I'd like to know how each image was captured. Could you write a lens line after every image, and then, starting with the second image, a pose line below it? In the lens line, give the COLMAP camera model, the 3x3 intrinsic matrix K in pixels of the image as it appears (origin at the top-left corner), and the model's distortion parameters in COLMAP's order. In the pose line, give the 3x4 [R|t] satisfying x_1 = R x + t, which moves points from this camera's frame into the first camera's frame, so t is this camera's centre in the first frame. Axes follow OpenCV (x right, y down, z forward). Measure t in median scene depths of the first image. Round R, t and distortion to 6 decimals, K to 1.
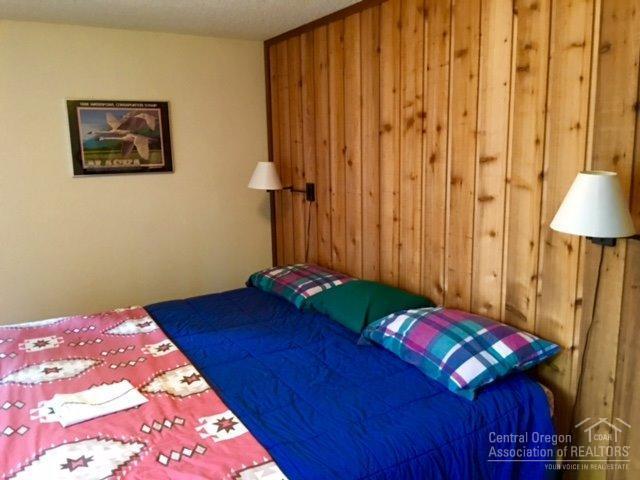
lens RADIAL K [[542.4, 0, 317.8], [0, 542.4, 239.9], [0, 0, 1]] dist [0.093961, -0.162206]
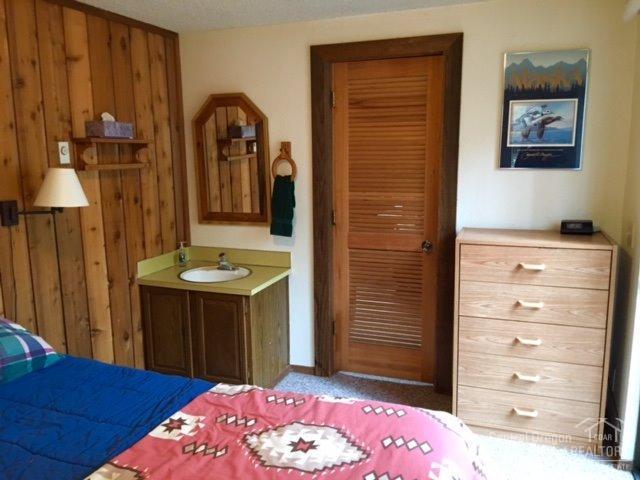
lens RADIAL K [[542.4, 0, 317.8], [0, 542.4, 239.9], [0, 0, 1]] dist [0.093961, -0.162206]
pose [[-0.617464, -0.109961, 0.778876, -0.966978], [0.166370, 0.949523, 0.265944, -0.181797], [-0.768804, 0.293792, -0.568002, 1.156851]]
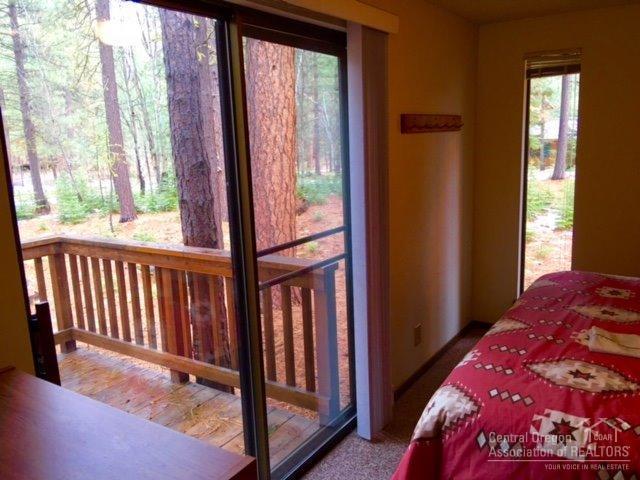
lens RADIAL K [[542.4, 0, 317.8], [0, 542.4, 239.9], [0, 0, 1]] dist [0.093961, -0.162206]
pose [[0.427741, 0.176721, -0.886458, 0.291849], [-0.131917, 0.982406, 0.132195, 0.011612], [0.894224, 0.060393, 0.443528, -0.095685]]
